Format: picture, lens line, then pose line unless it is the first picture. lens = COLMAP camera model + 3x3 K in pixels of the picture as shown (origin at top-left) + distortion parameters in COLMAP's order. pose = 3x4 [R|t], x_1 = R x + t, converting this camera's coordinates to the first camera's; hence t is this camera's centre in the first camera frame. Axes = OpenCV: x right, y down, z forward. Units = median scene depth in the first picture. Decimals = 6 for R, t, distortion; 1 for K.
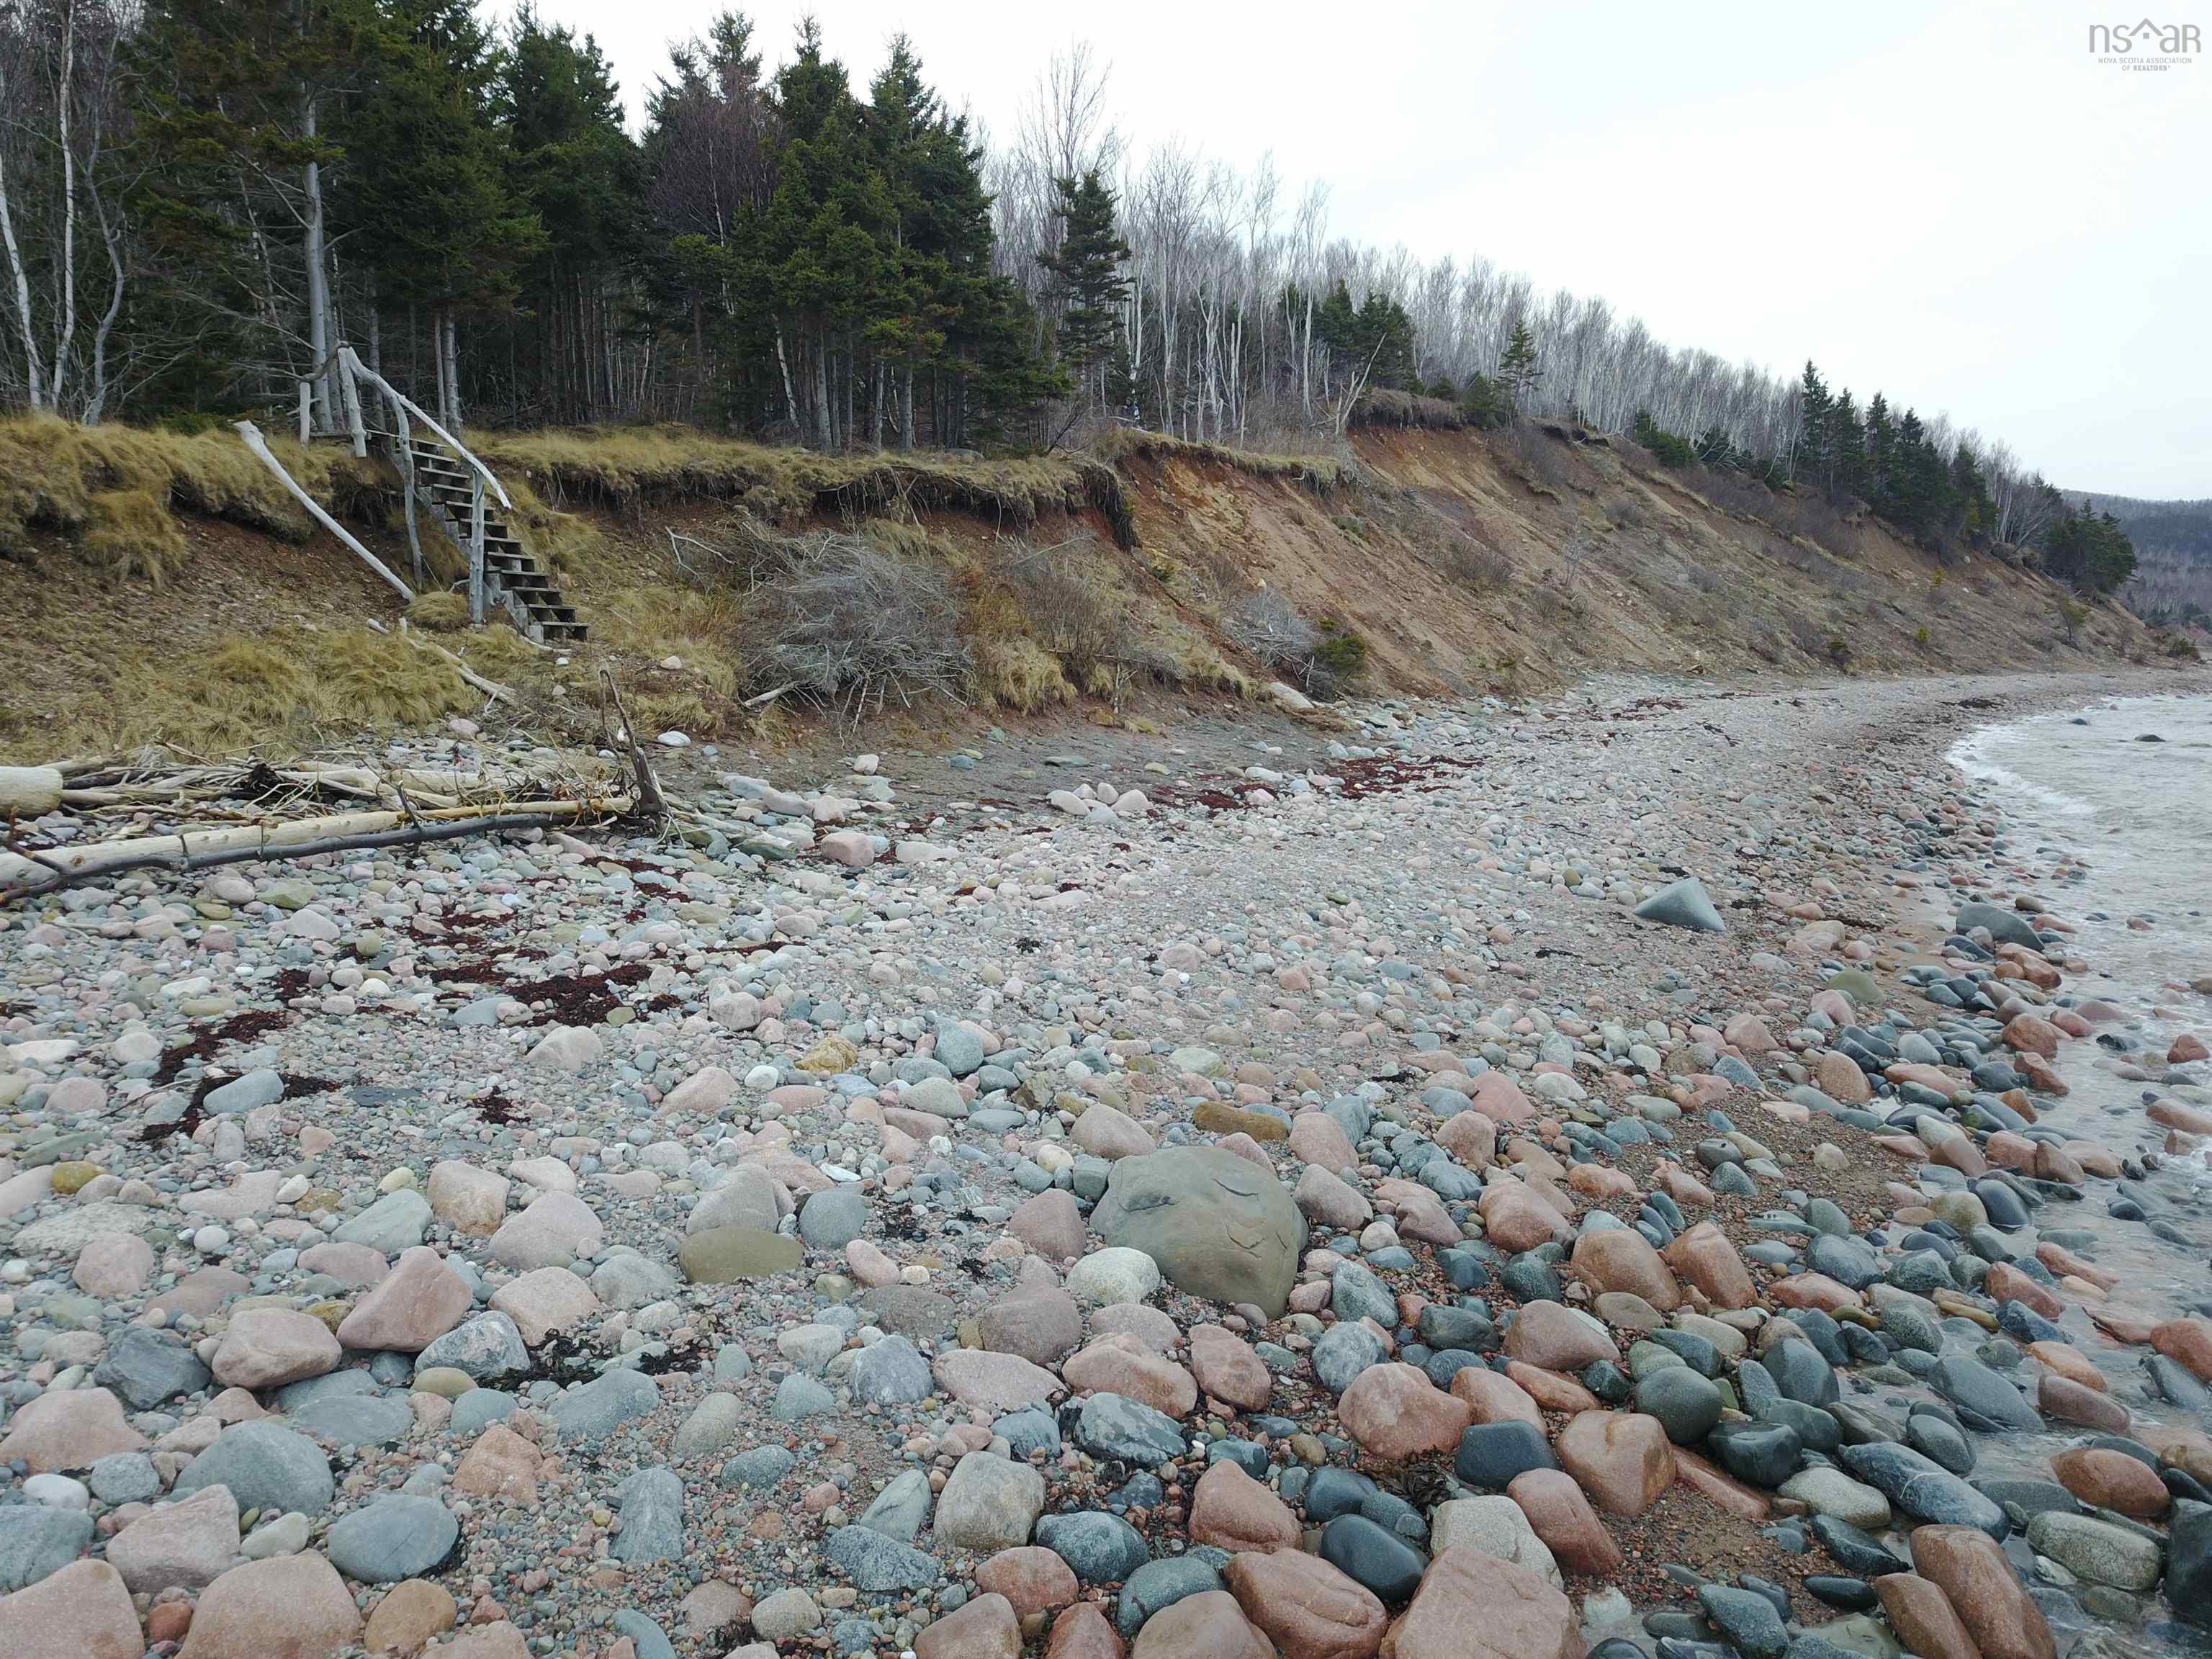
lens RADIAL K [[1677.1, 0, 1099.4], [0, 1677.1, 825.9], [0, 0, 1]] dist [0.014186, -0.008761]
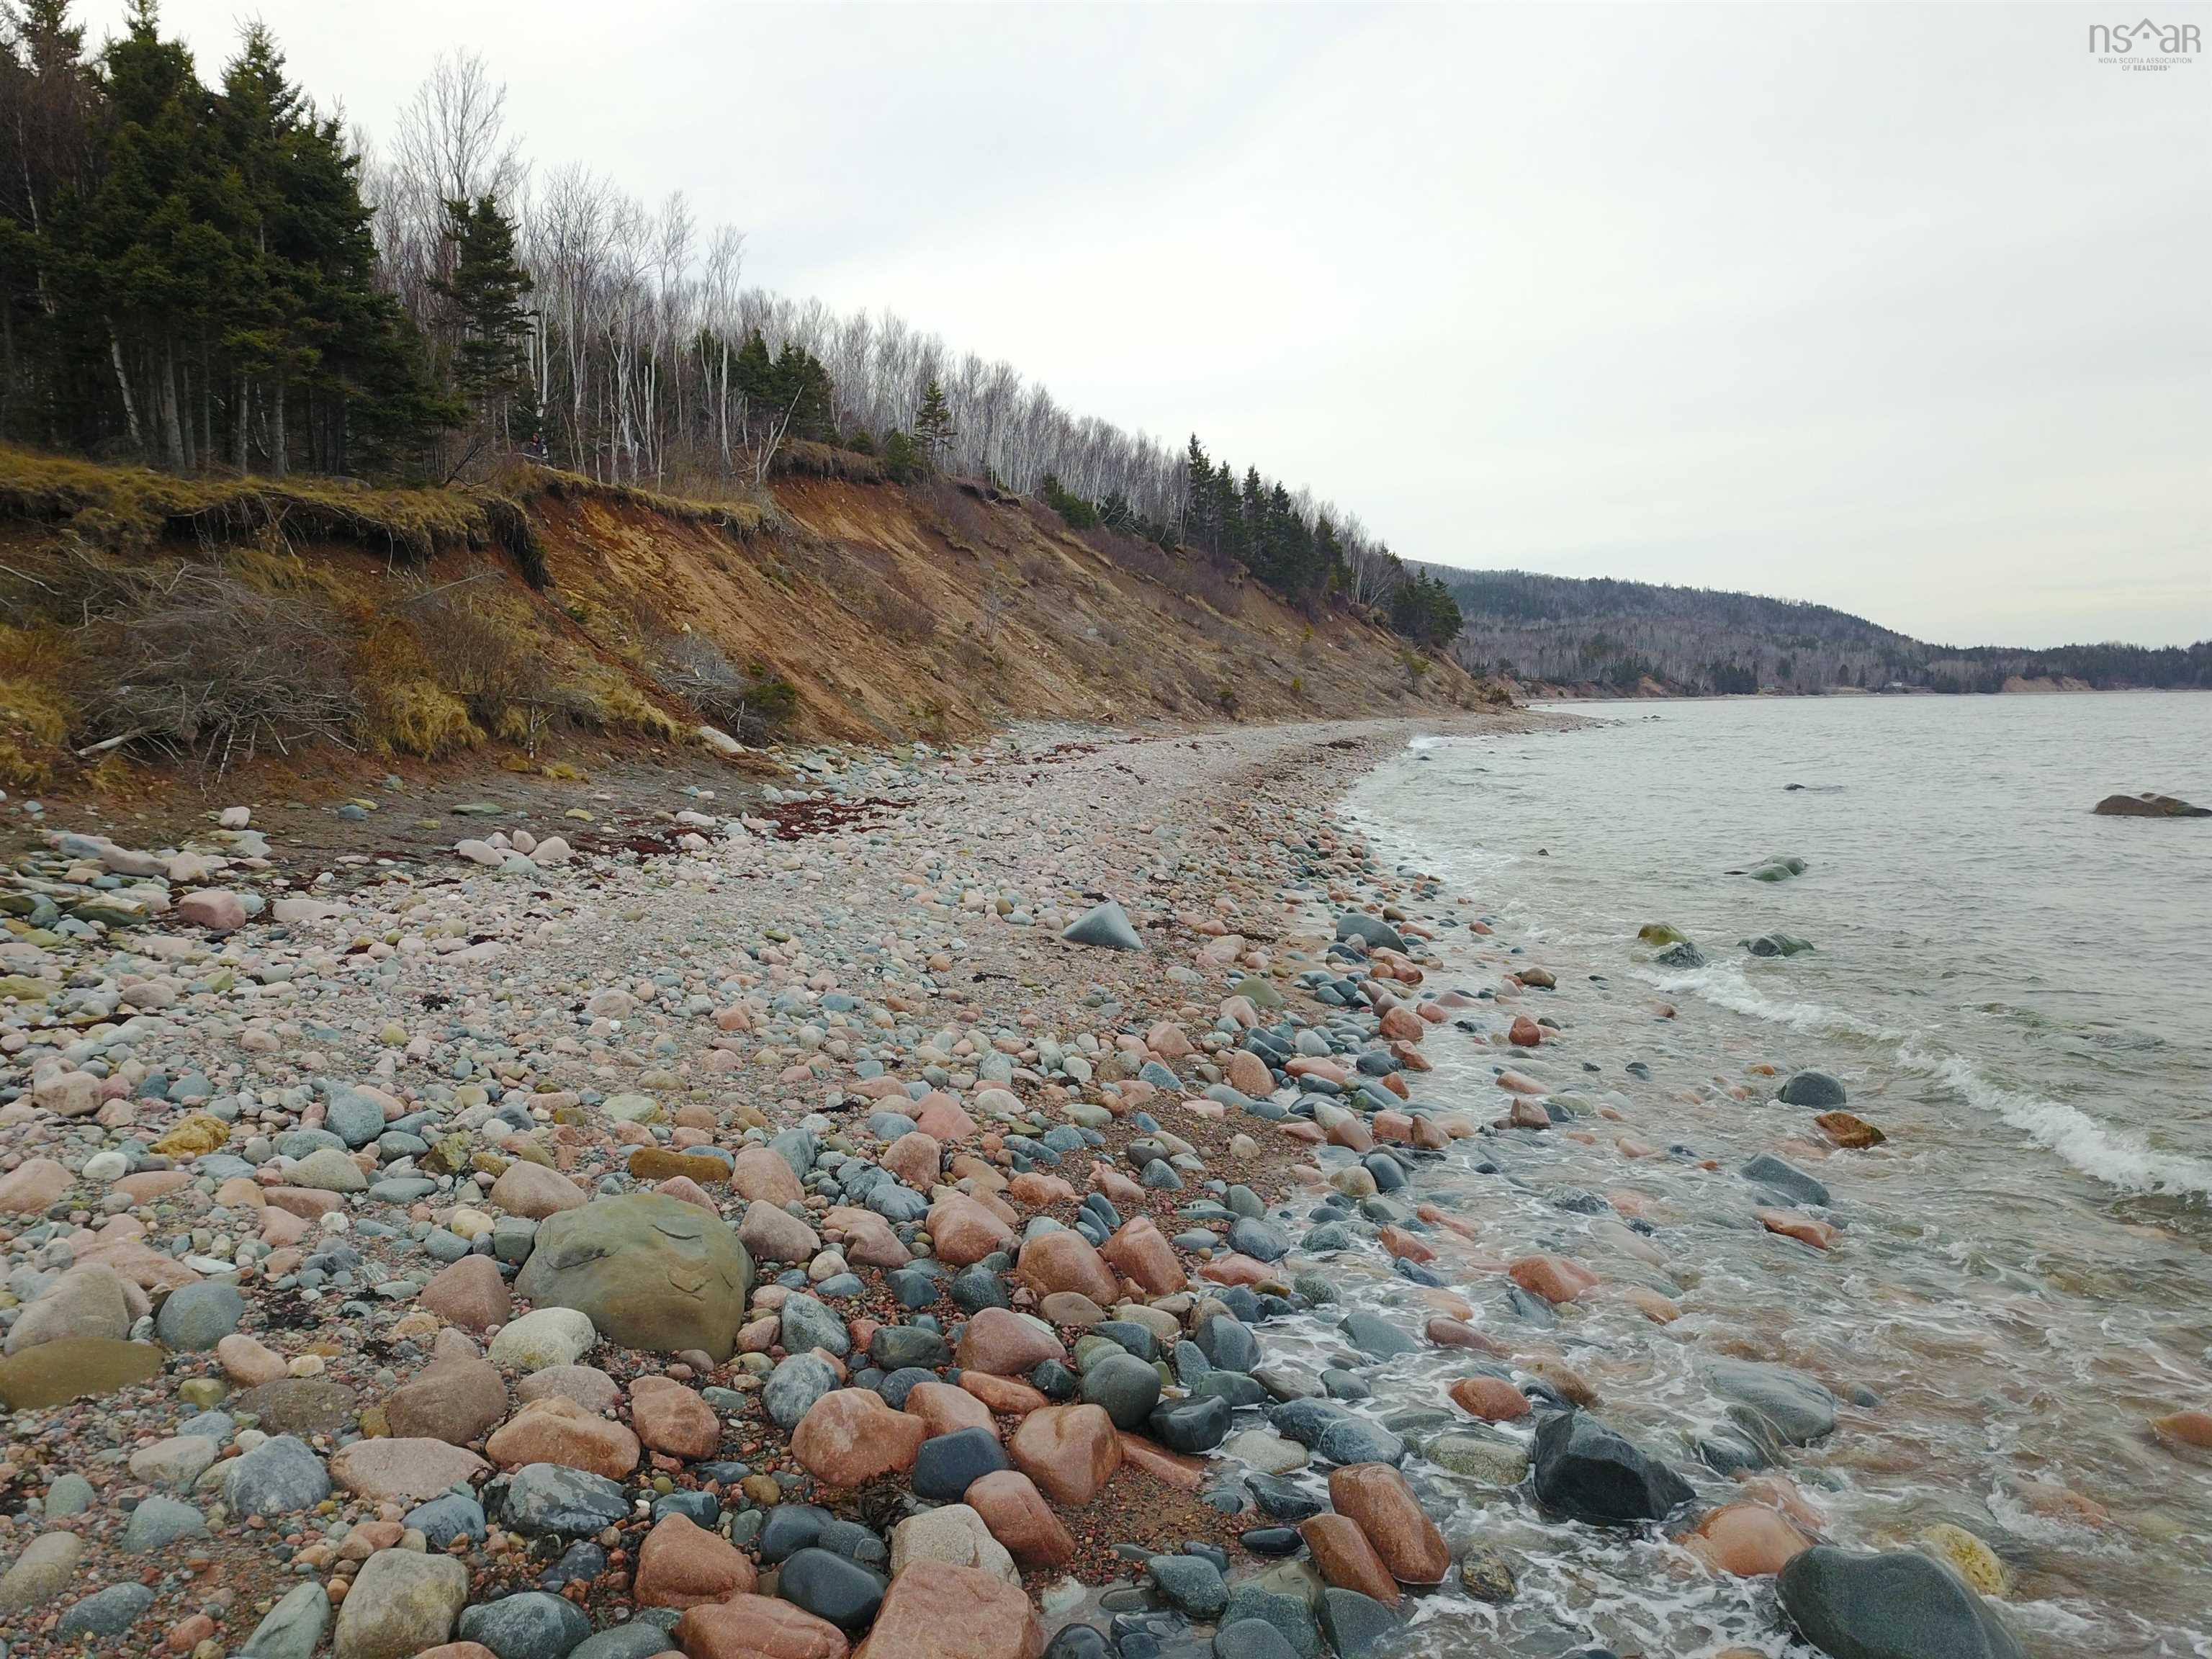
lens RADIAL K [[1677.1, 0, 1099.4], [0, 1677.1, 825.9], [0, 0, 1]] dist [0.014186, -0.008761]
pose [[0.944222, -0.029025, 0.328028, 0.000831], [0.039009, 0.998953, -0.023896, 0.007241], [-0.326991, 0.035359, 0.944366, 0.005392]]
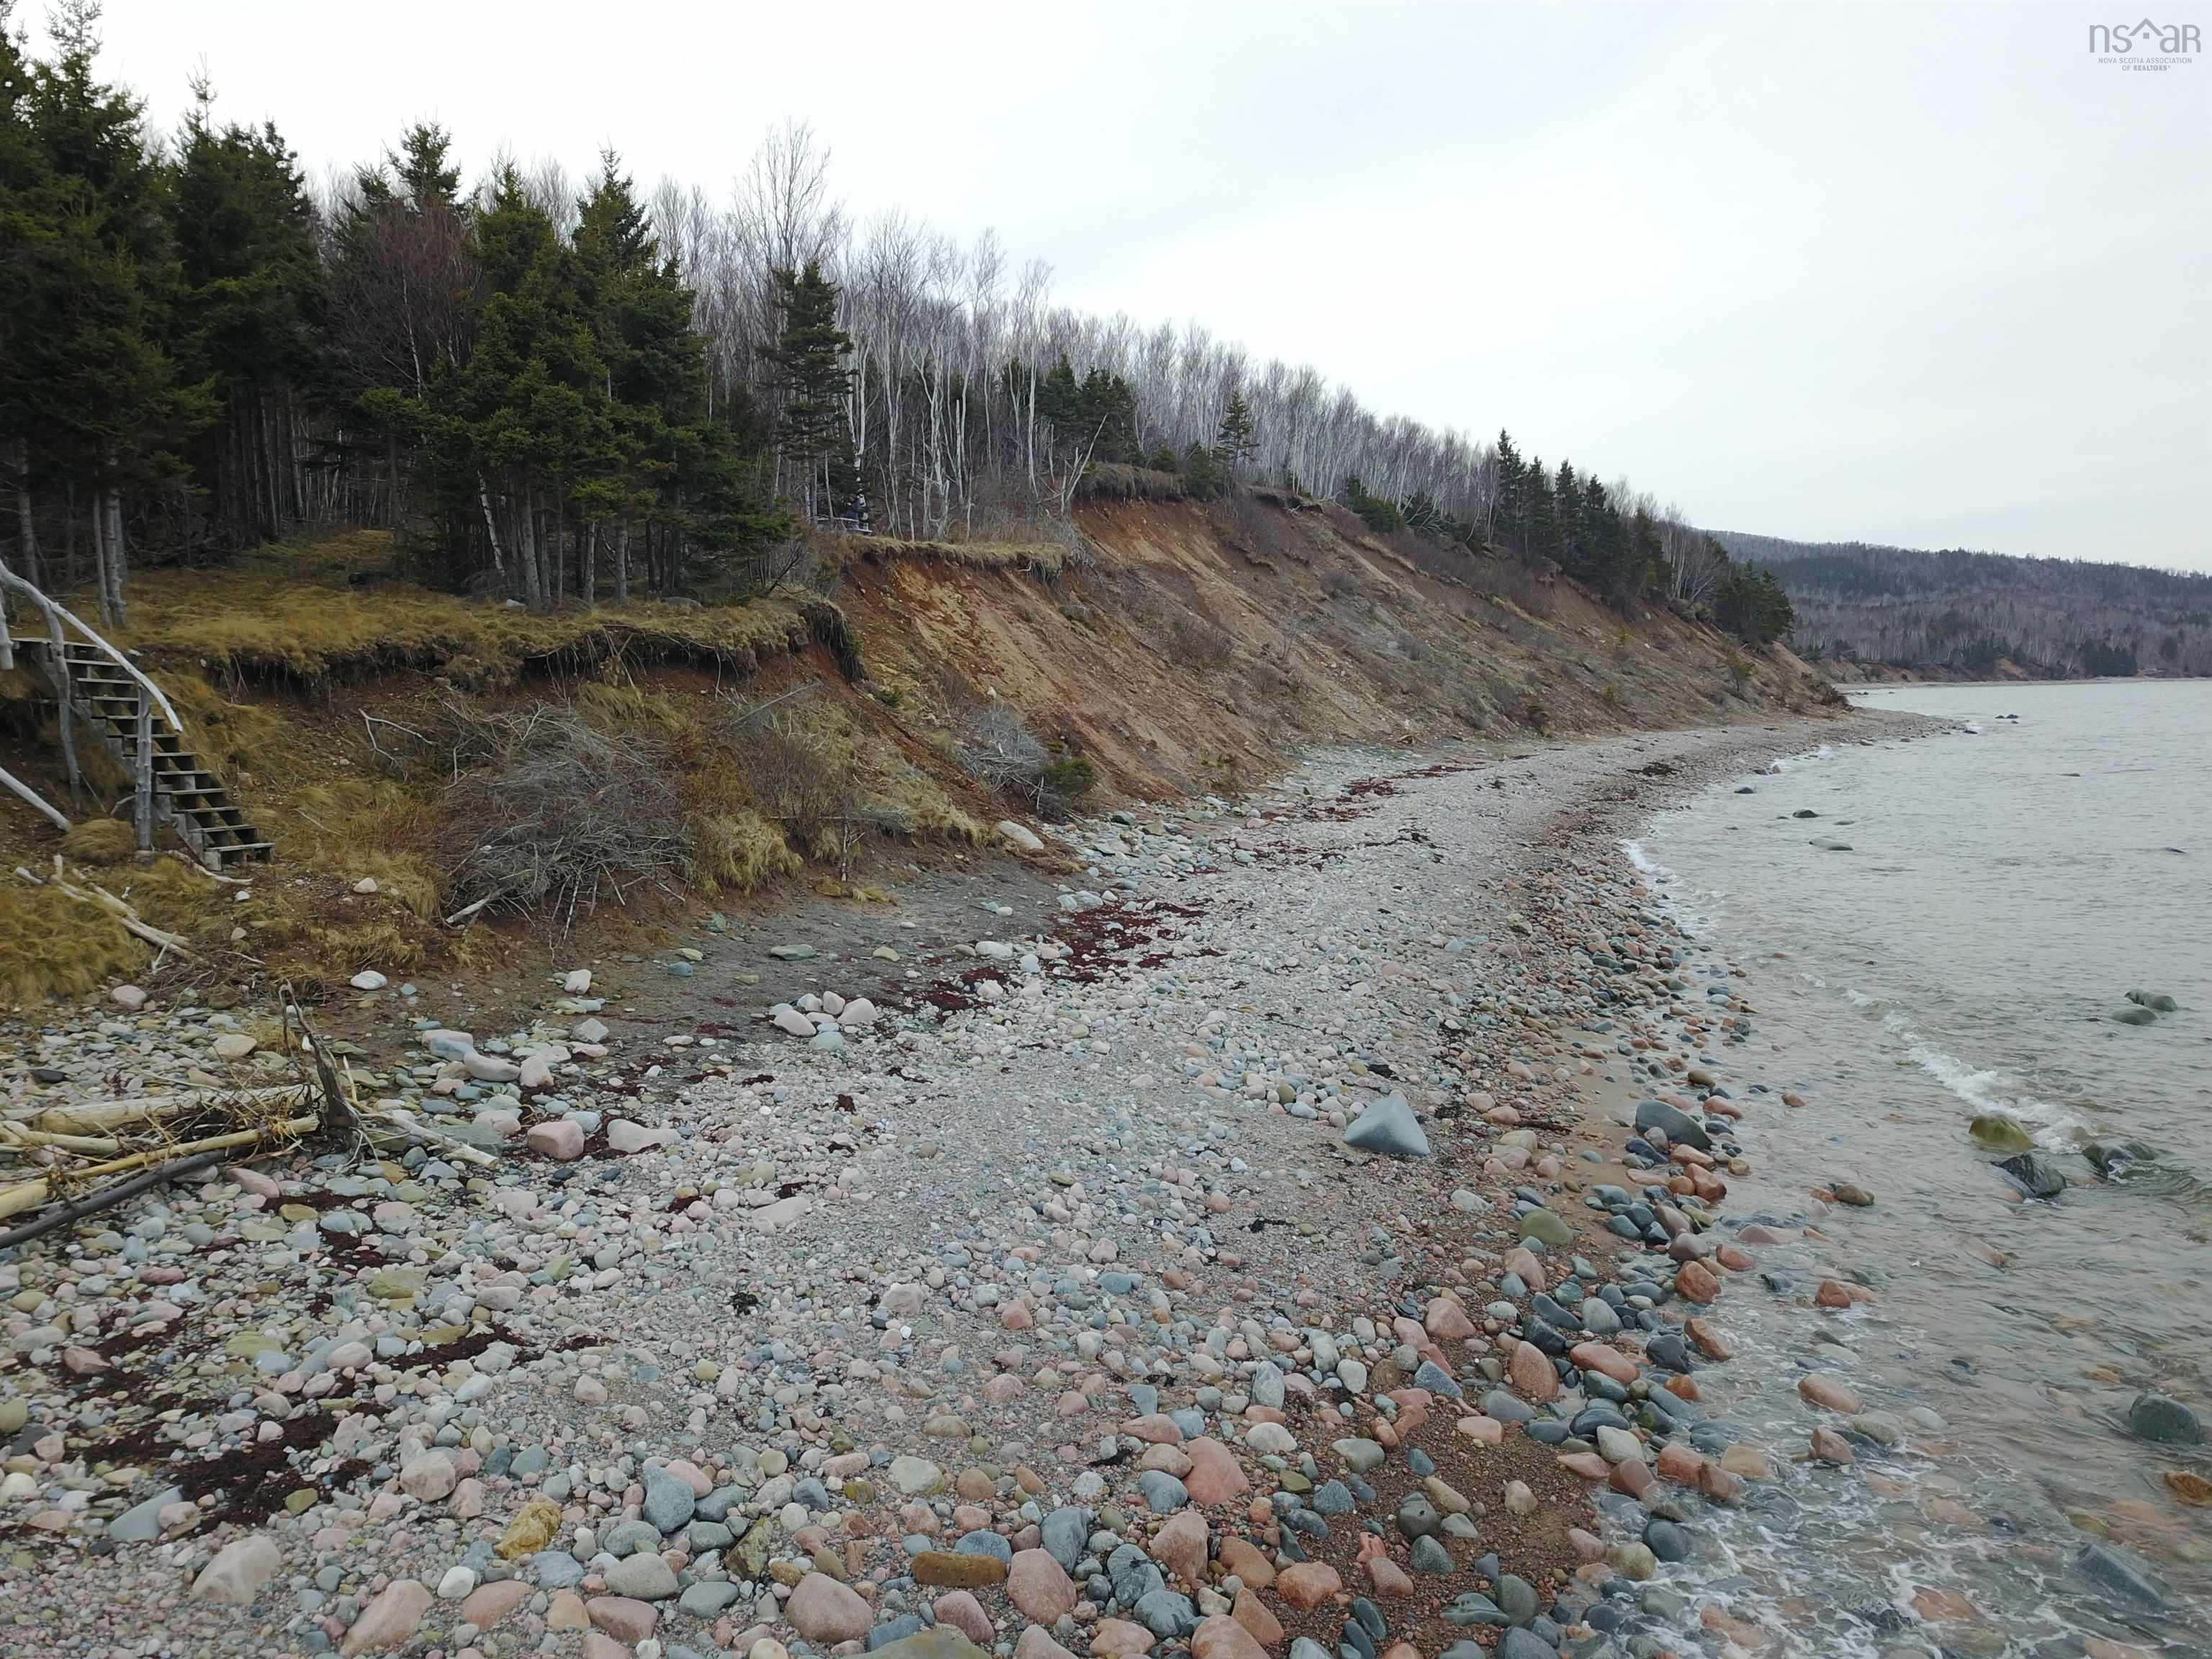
lens RADIAL K [[1677.1, 0, 1099.4], [0, 1677.1, 825.9], [0, 0, 1]] dist [0.014186, -0.008761]
pose [[0.987603, -0.018353, 0.155898, 0.009007], [0.021273, 0.999628, -0.017082, -0.119724], [-0.155527, 0.020187, 0.987625, -0.007205]]
